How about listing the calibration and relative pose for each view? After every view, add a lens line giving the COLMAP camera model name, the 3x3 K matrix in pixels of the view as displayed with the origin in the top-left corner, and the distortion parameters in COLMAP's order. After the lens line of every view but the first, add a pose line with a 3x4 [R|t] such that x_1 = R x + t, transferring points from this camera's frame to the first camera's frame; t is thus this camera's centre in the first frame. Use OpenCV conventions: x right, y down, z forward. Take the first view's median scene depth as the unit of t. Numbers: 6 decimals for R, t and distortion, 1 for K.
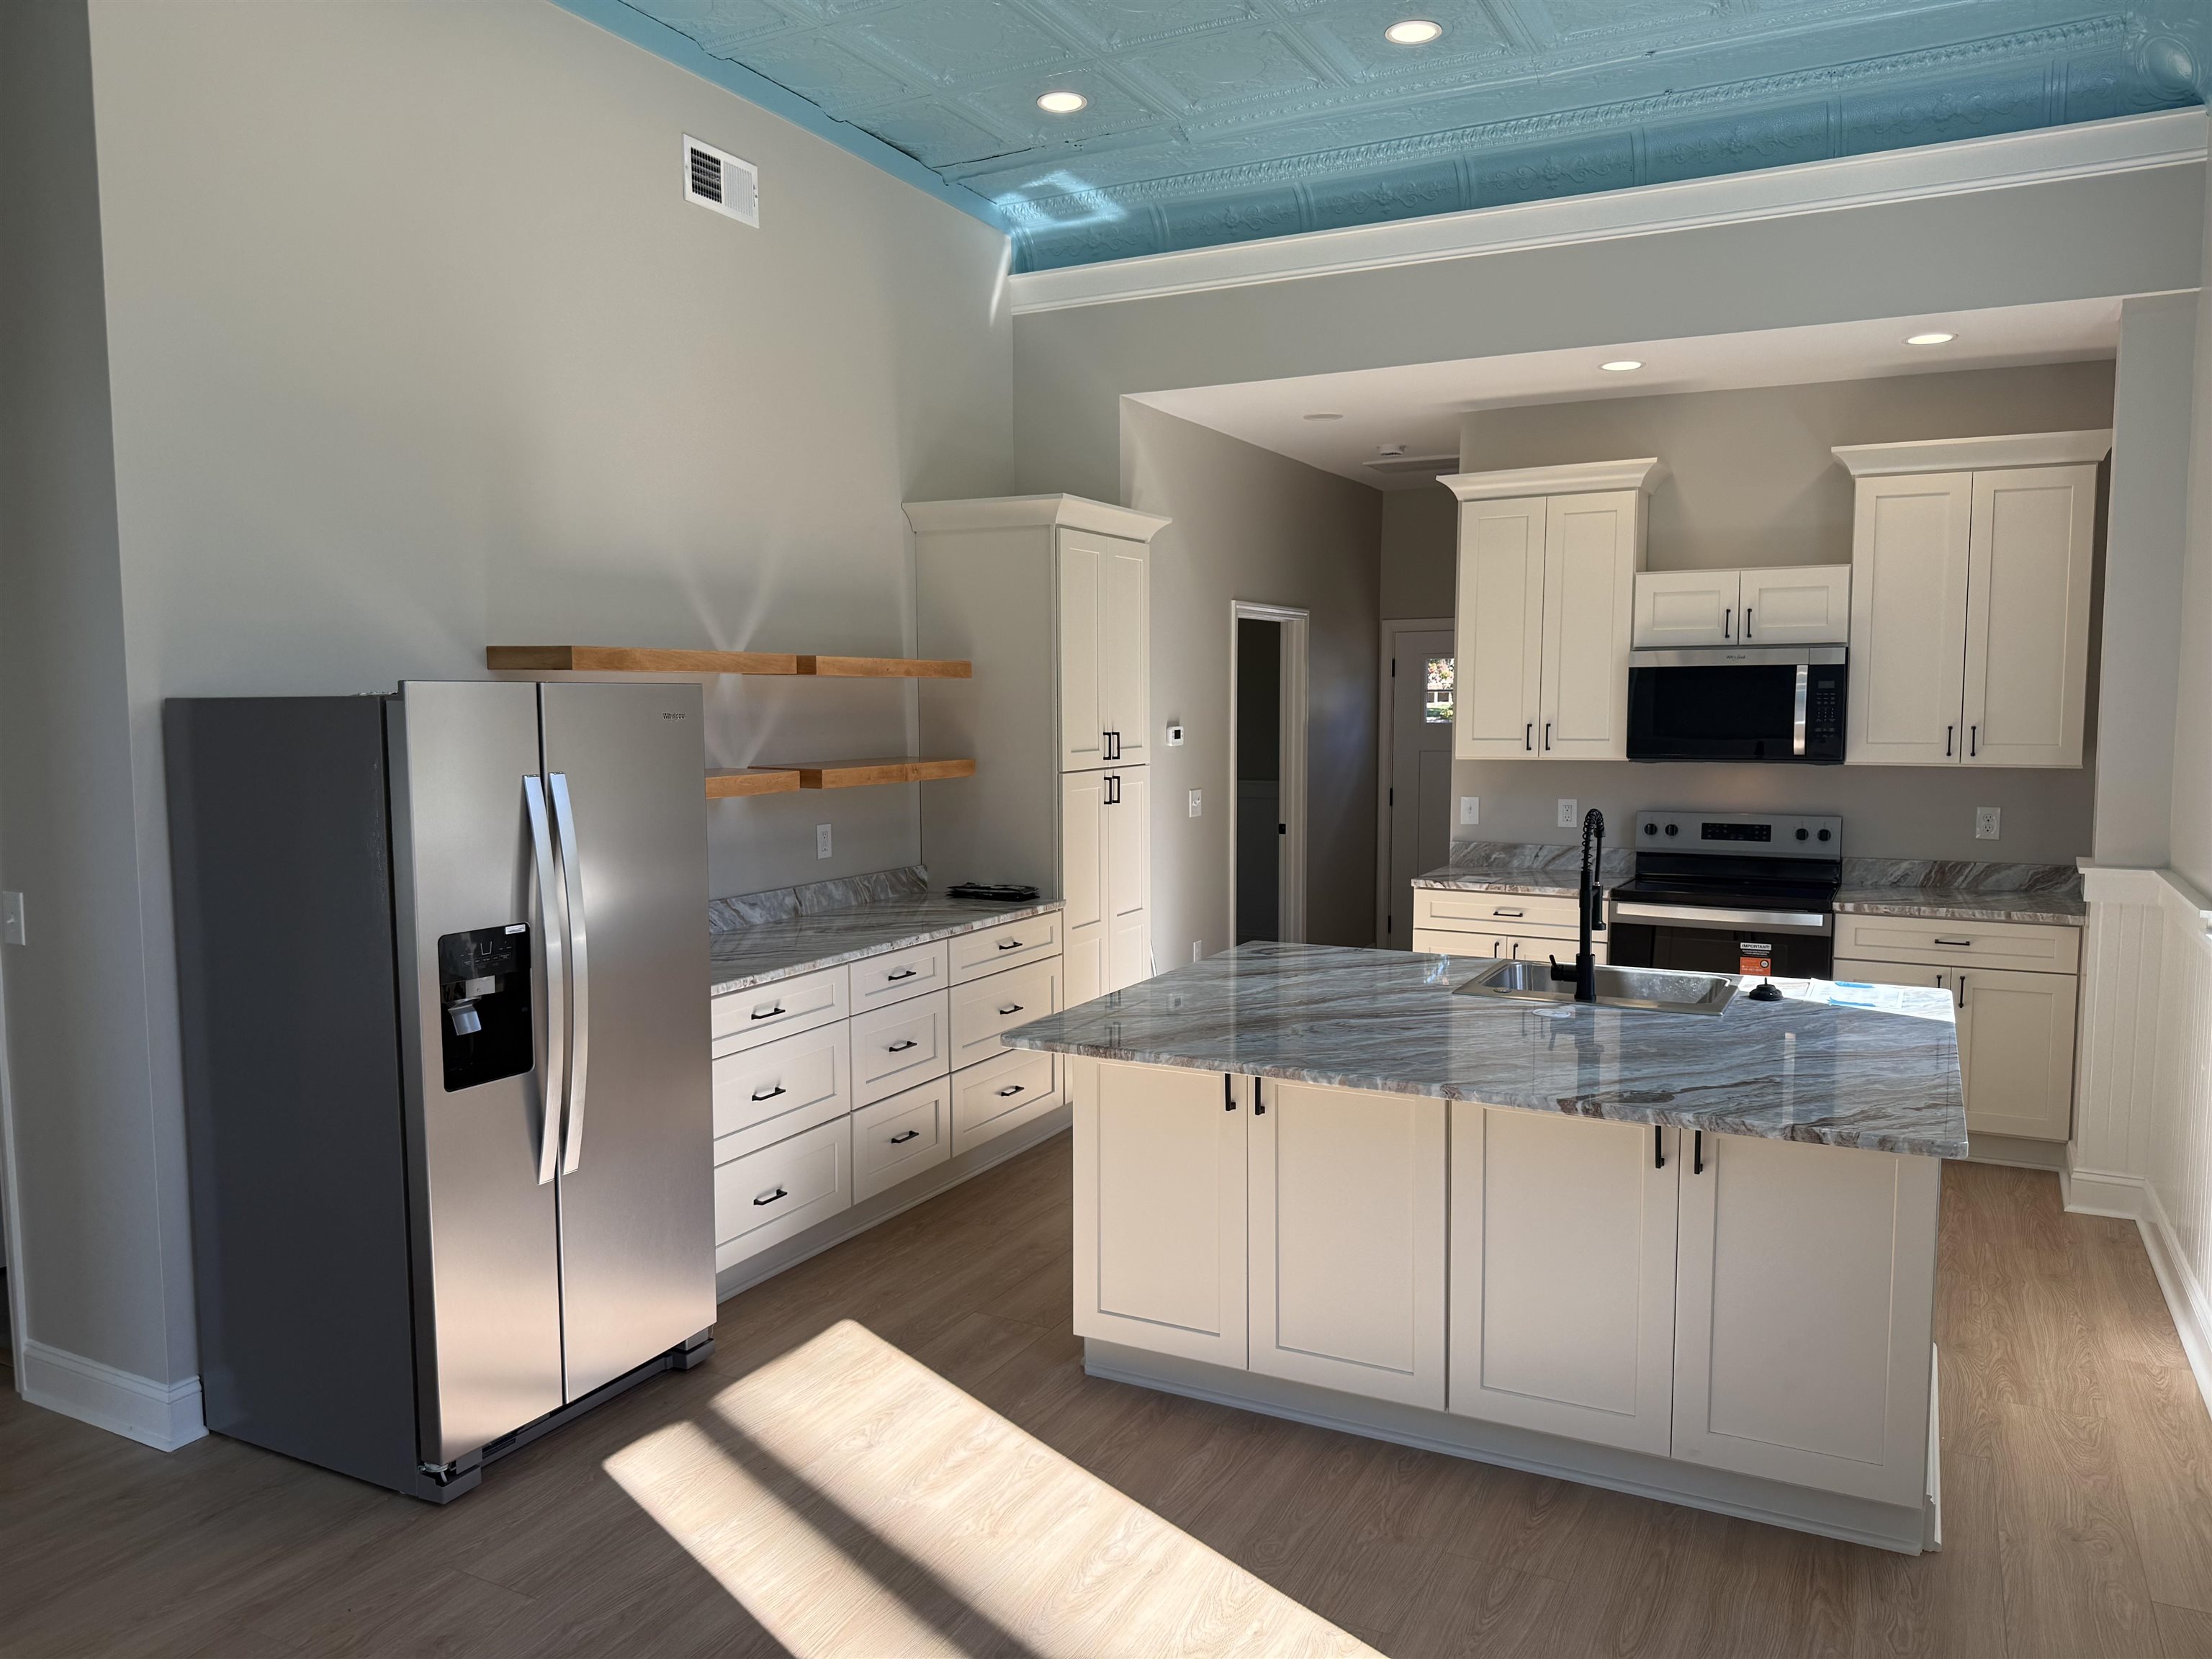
lens RADIAL K [[1556.3, 0, 1106.0], [0, 1556.3, 829.5], [0, 0, 1]] dist [0.004512, -0.156523]
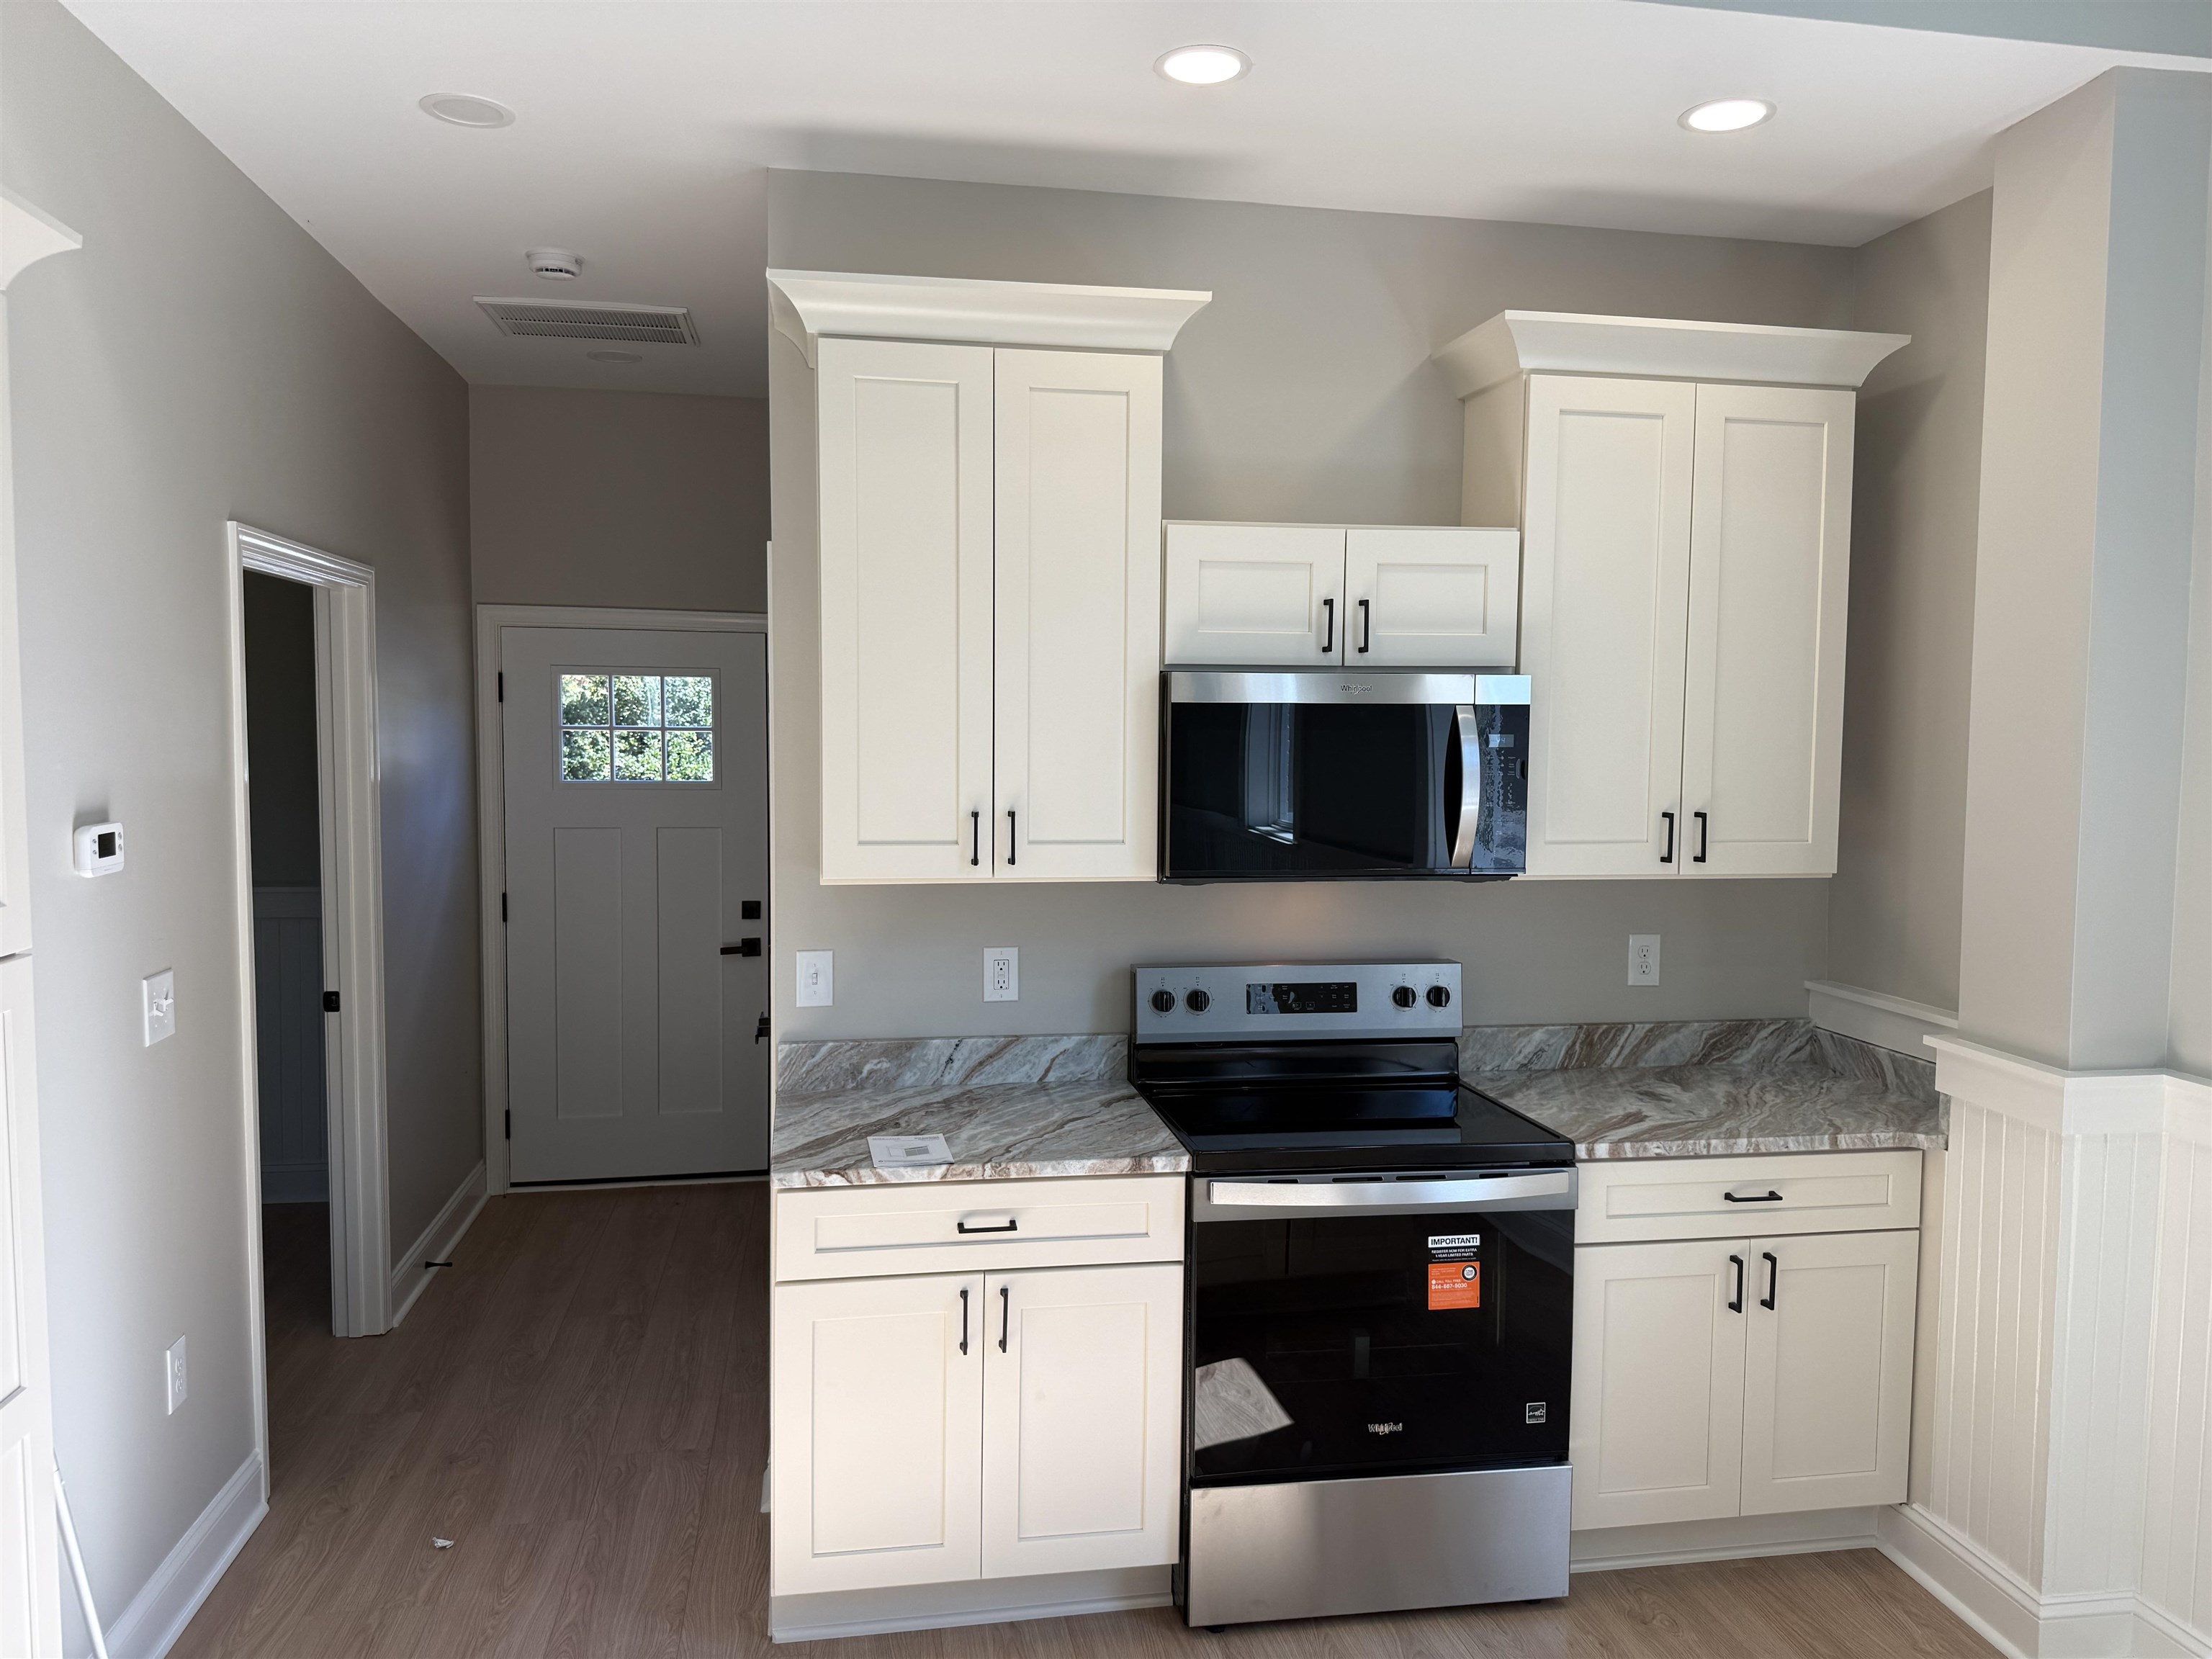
lens RADIAL K [[1539.7, 0, 1104.5], [0, 1539.7, 850.9], [0, 0, 1]] dist [0.111865, -0.155246]
pose [[0.794349, -0.028394, 0.606798, 0.008781], [0.032489, 0.999463, 0.004237, -0.058373], [-0.606592, 0.016349, 0.794845, 0.612024]]
